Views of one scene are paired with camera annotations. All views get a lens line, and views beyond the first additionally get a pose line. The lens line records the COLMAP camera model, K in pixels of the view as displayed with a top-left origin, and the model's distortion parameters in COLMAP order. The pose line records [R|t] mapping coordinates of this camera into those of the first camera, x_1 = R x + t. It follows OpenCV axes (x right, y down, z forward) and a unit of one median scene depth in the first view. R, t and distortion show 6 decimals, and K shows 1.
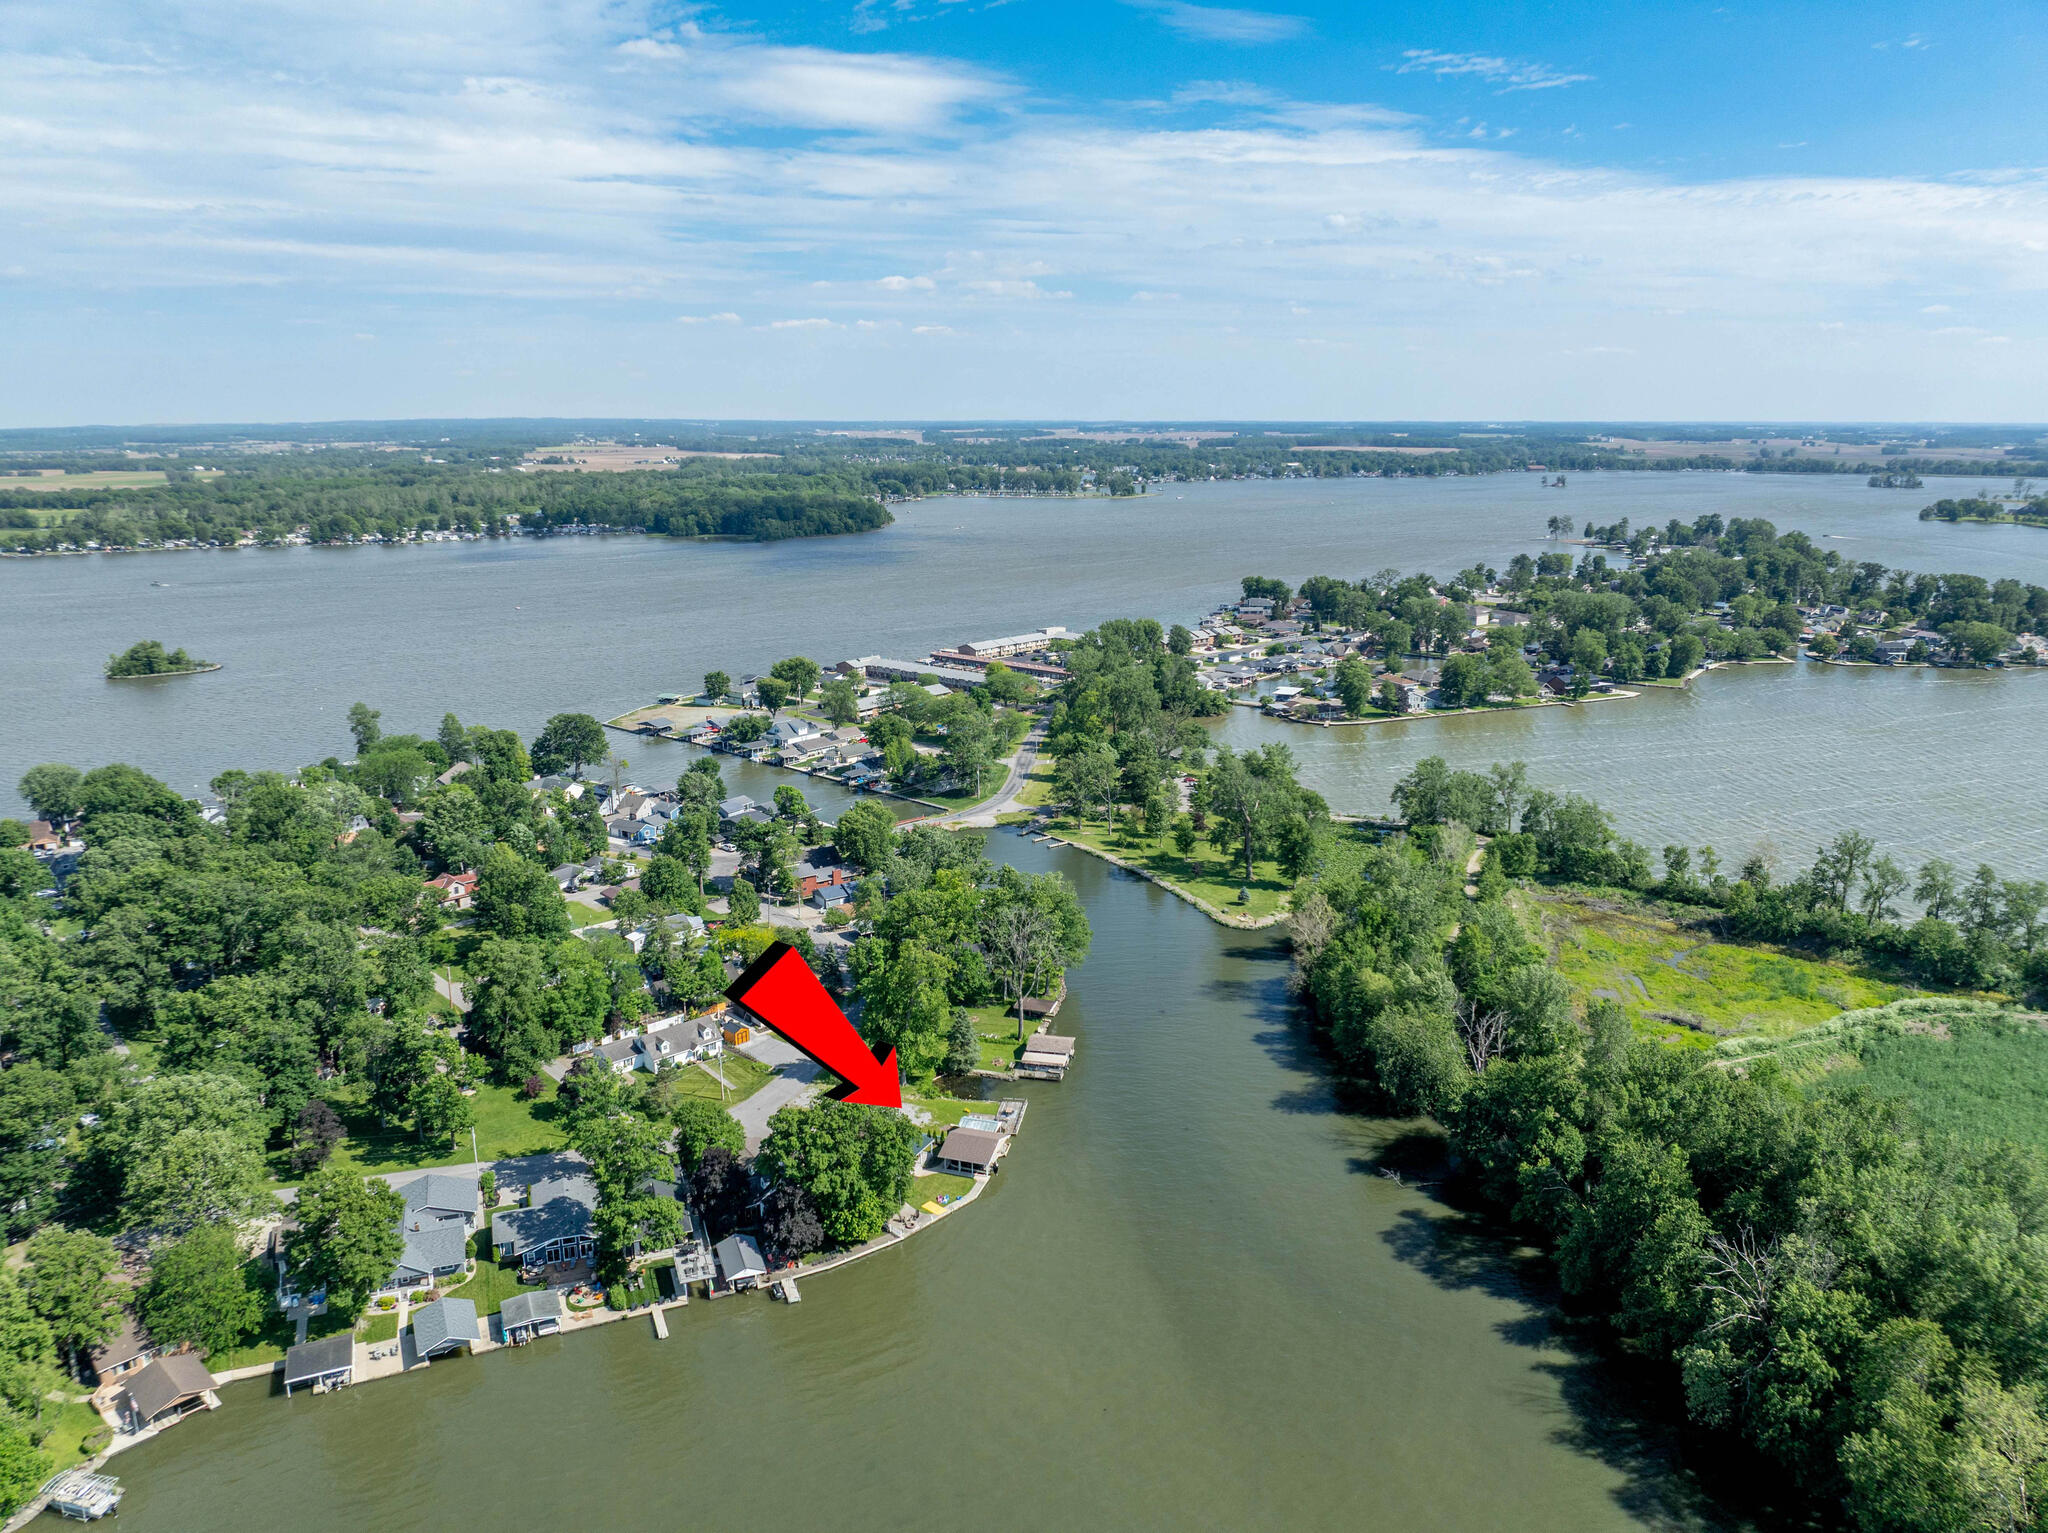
lens RADIAL K [[1435.6, 0, 1028.9], [0, 1435.6, 783.8], [0, 0, 1]] dist [-0.036228, 0.001026]
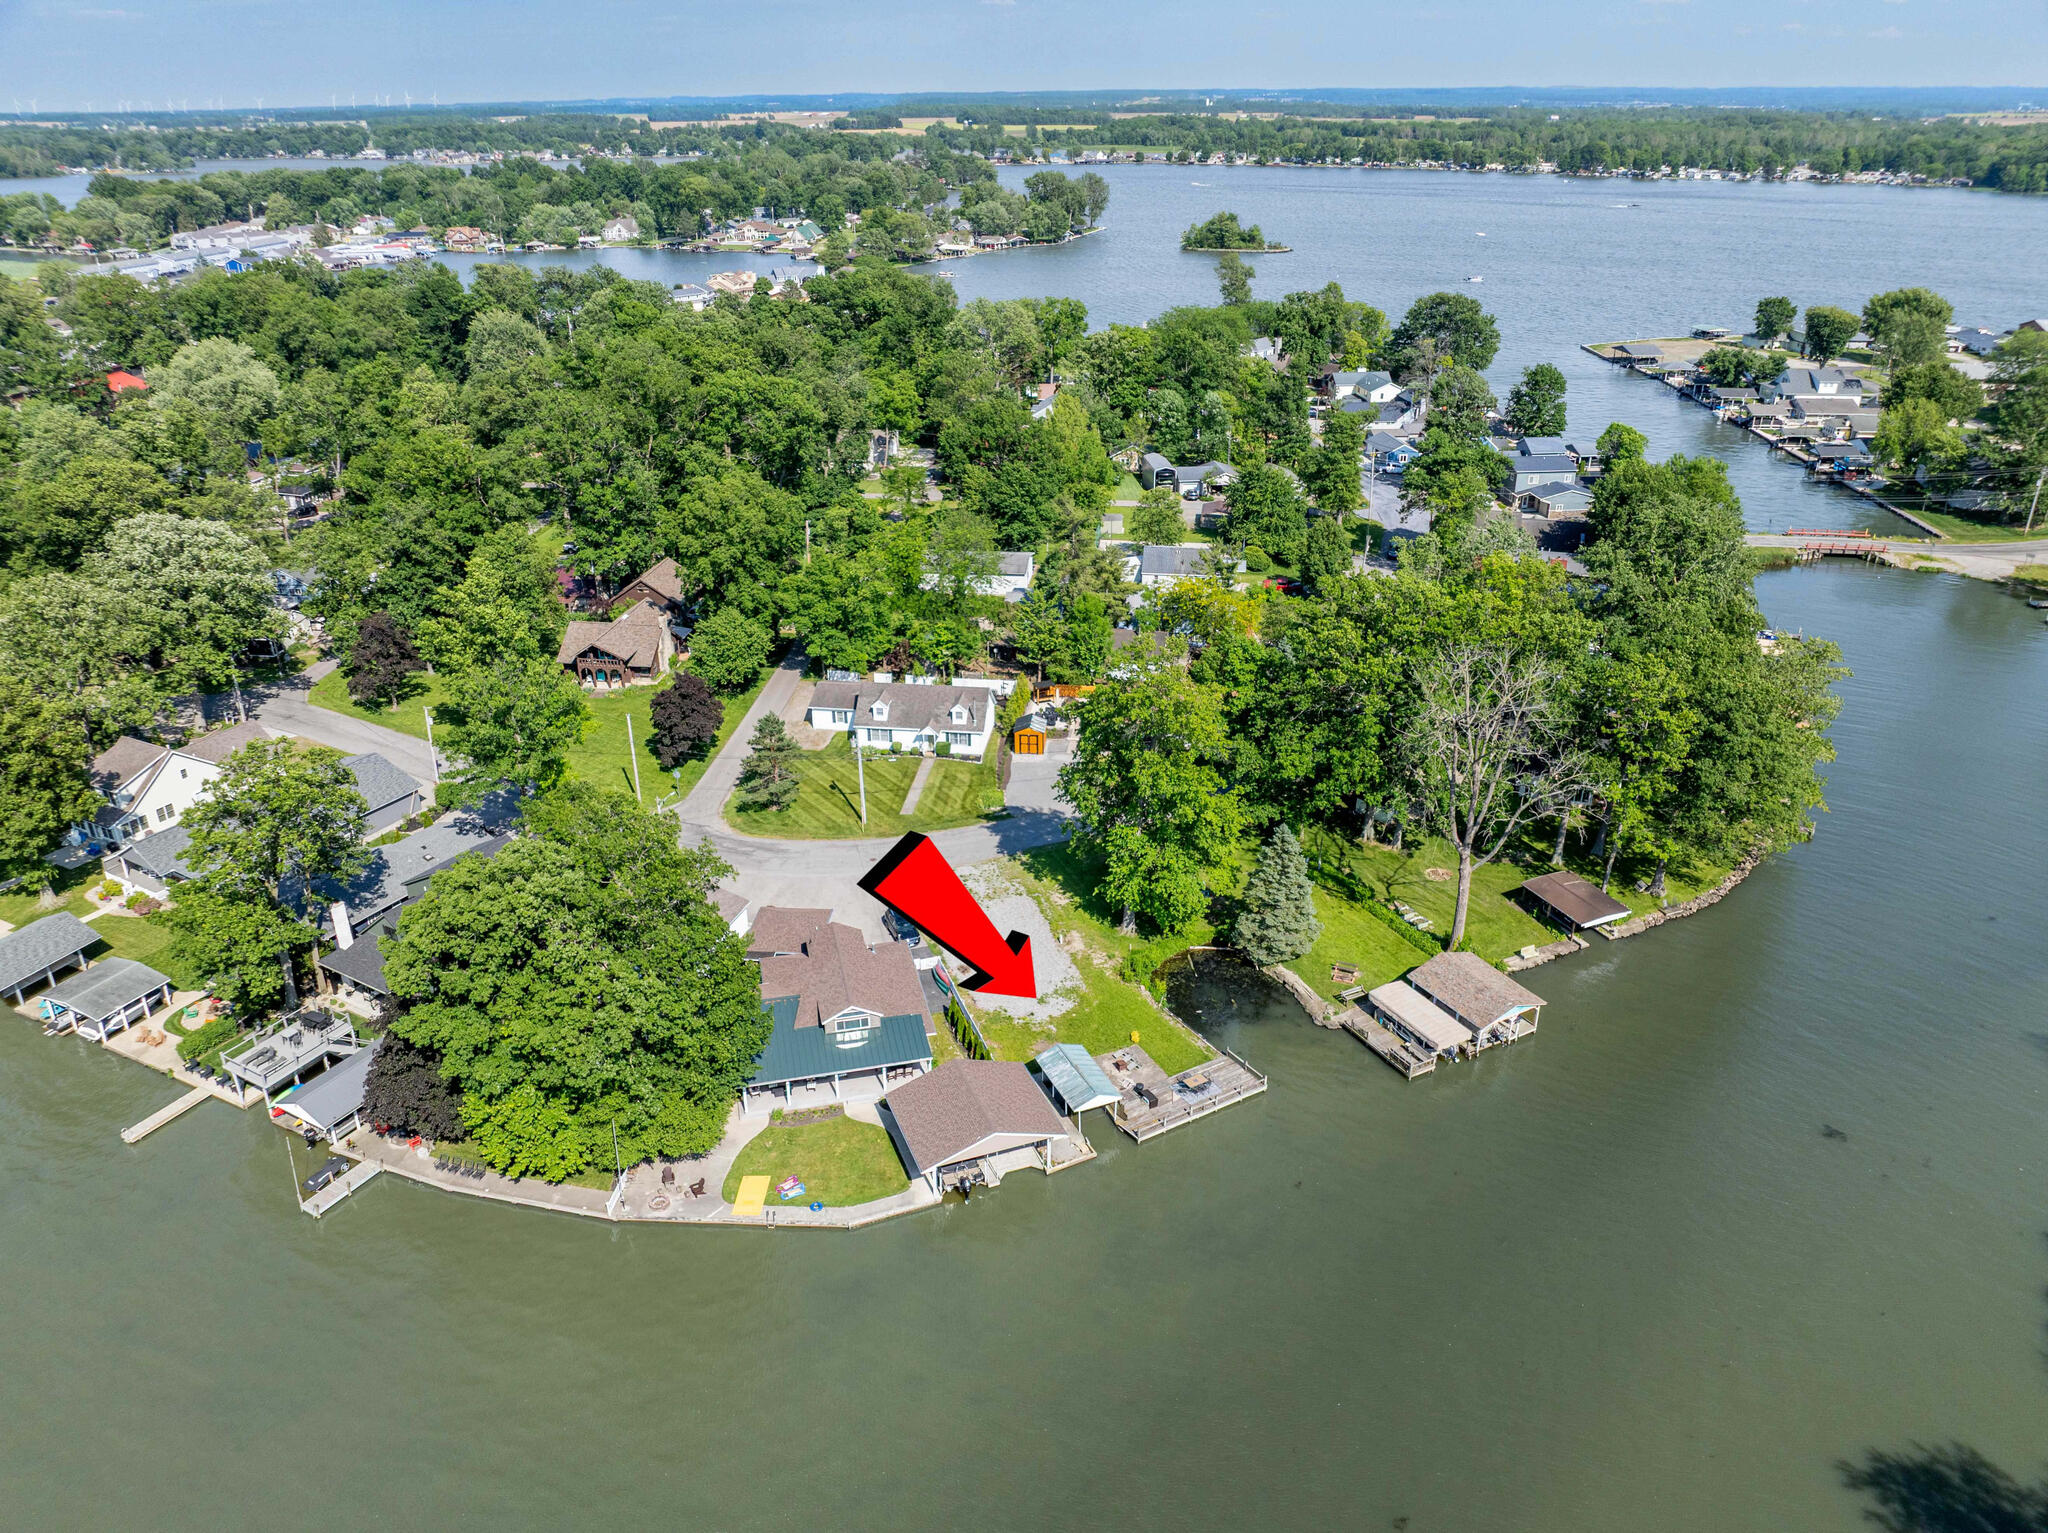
lens RADIAL K [[1440.1, 0, 1024.0], [0, 1440.1, 766.5], [0, 0, 1]] dist [-0.029396, -0.005846]
pose [[0.638959, 0.328716, -0.695468, 0.092441], [-0.188025, 0.943414, 0.273161, 0.013990], [0.745907, -0.043773, 0.664610, 0.288379]]
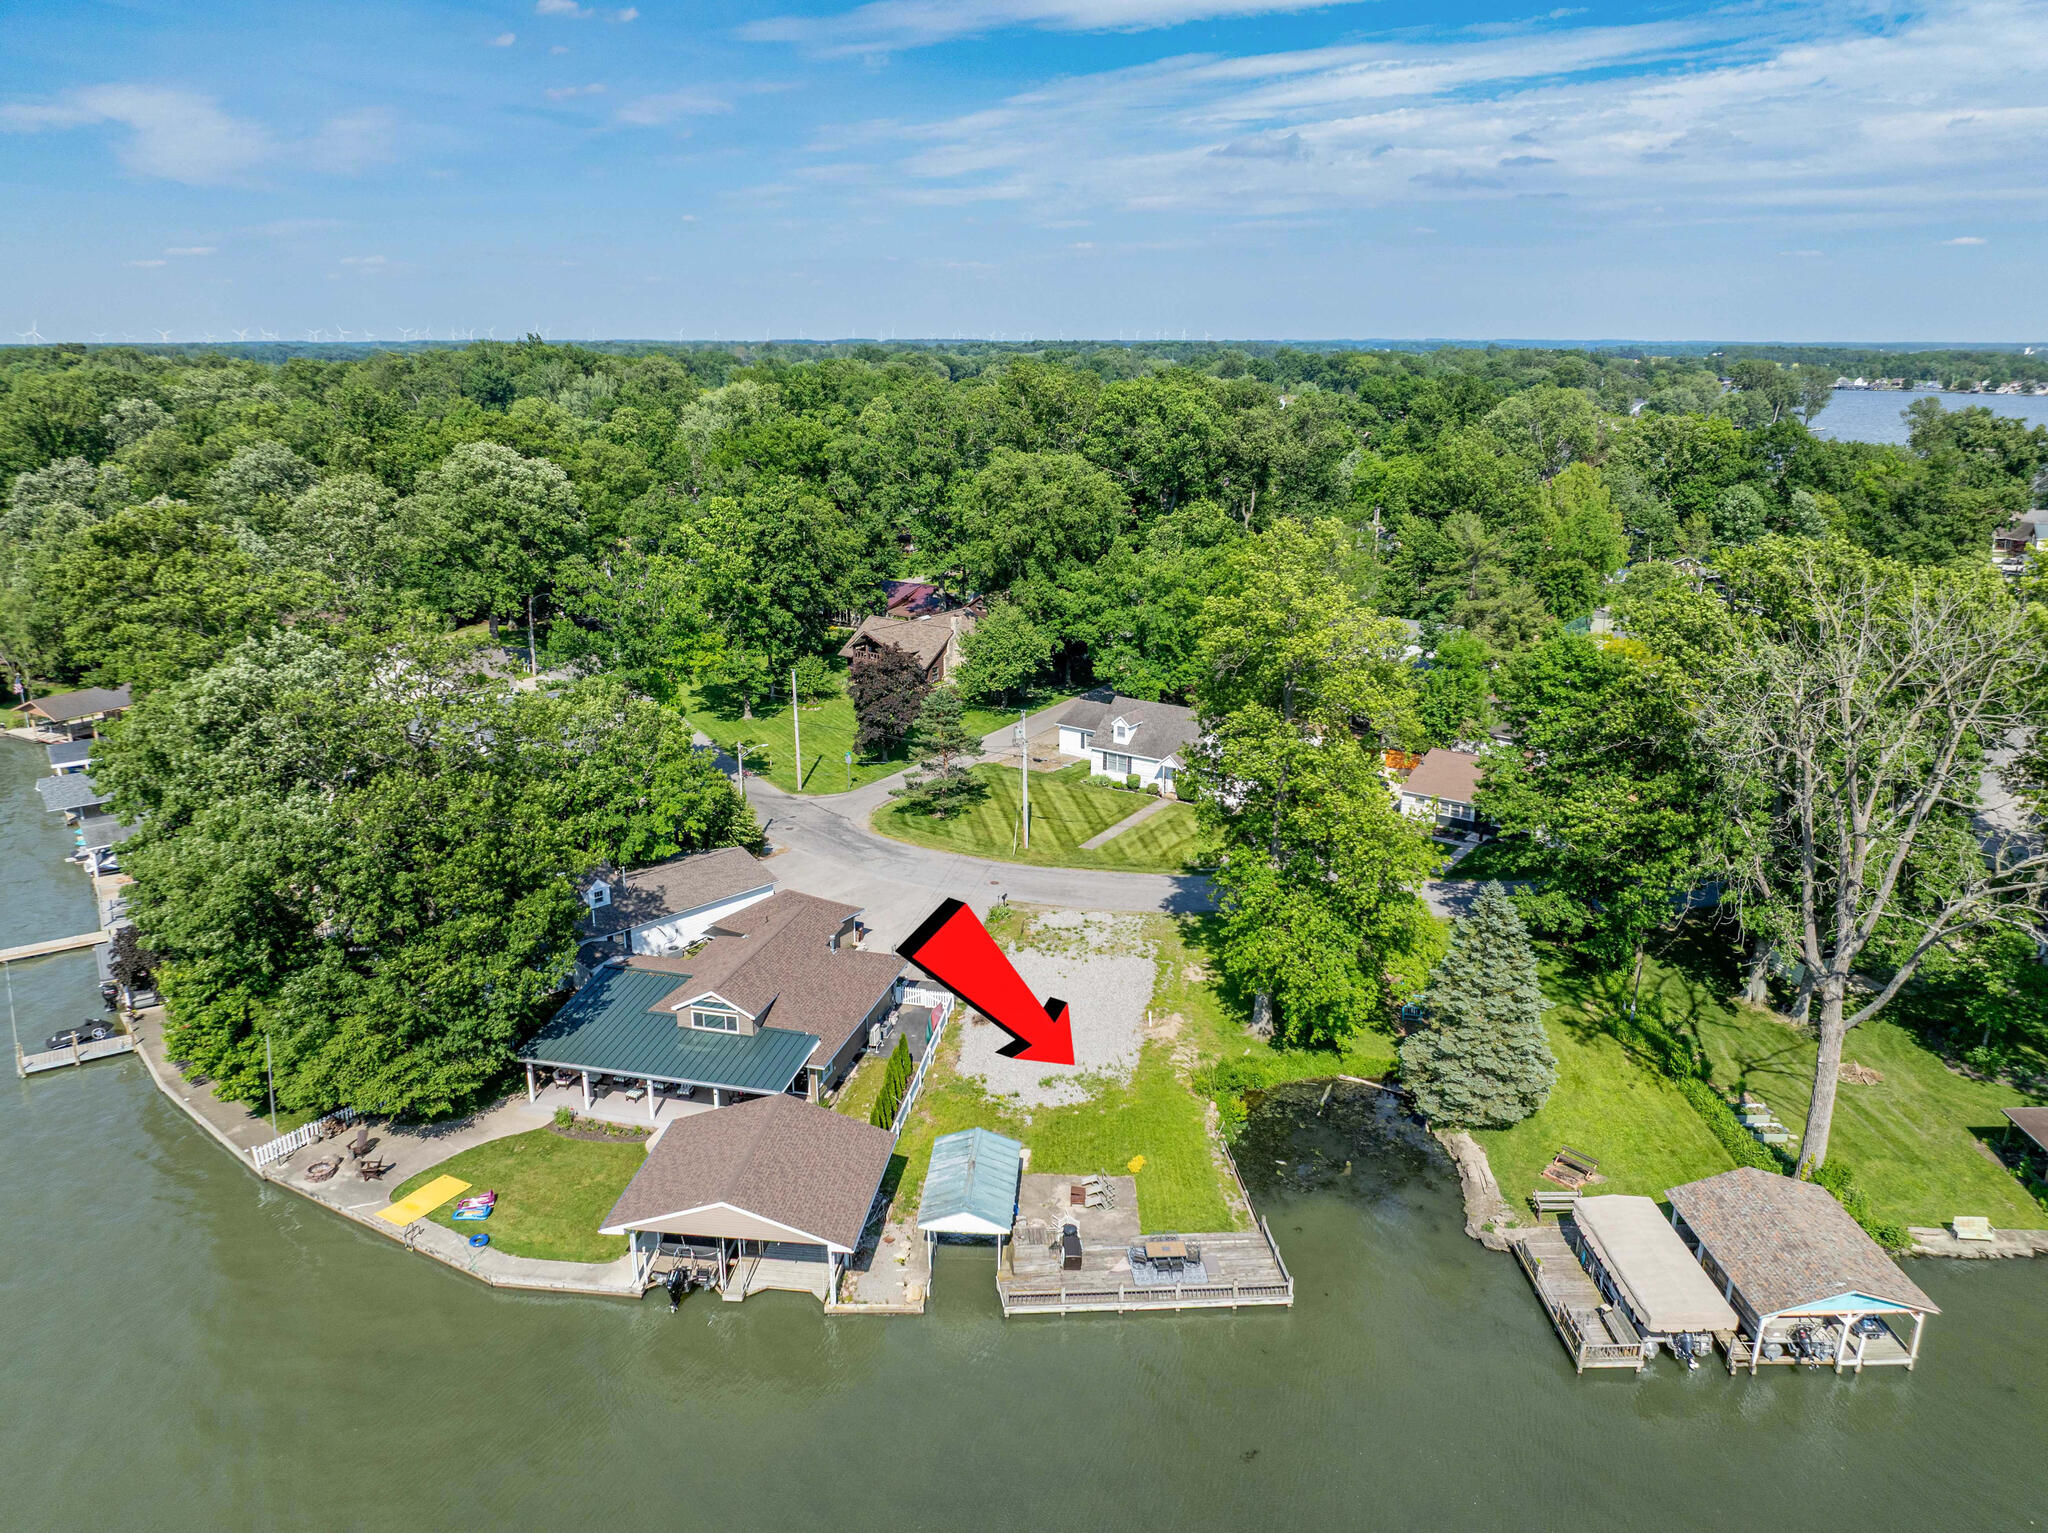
lens RADIAL K [[1456.4, 0, 1024.0], [0, 1456.4, 766.5], [0, 0, 1]] dist [-0.037982, 0.000912]
pose [[0.210083, 0.280922, -0.936455, 0.077686], [-0.245944, 0.942214, 0.227475, 0.043469], [0.946243, 0.182527, 0.267034, 0.379120]]
